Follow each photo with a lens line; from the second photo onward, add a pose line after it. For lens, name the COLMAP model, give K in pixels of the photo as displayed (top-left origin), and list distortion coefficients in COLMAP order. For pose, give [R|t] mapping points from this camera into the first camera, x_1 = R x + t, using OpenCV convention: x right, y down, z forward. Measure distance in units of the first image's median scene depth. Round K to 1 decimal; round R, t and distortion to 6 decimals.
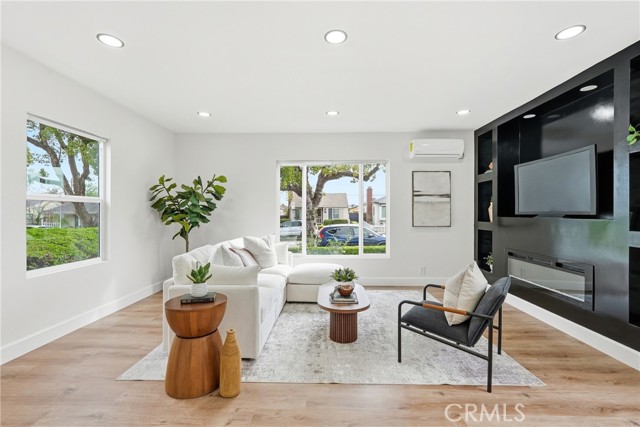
lens RADIAL K [[283.3, 0, 319.0], [0, 283.3, 211.8], [0, 0, 1]] dist [0.000492, 0.000829]
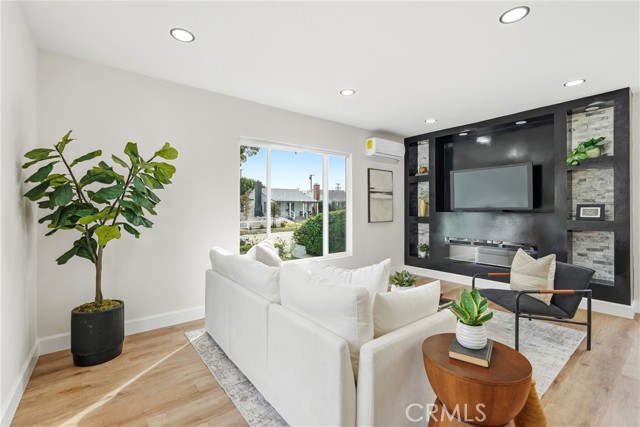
lens RADIAL K [[283.3, 0, 319.0], [0, 283.3, 211.8], [0, 0, 1]] dist [0.000492, 0.000829]
pose [[0.767764, -0.007929, 0.640683, -0.475163], [0.001279, 0.999940, 0.010842, 0.002287], [-0.640731, -0.007505, 0.767729, 0.340413]]
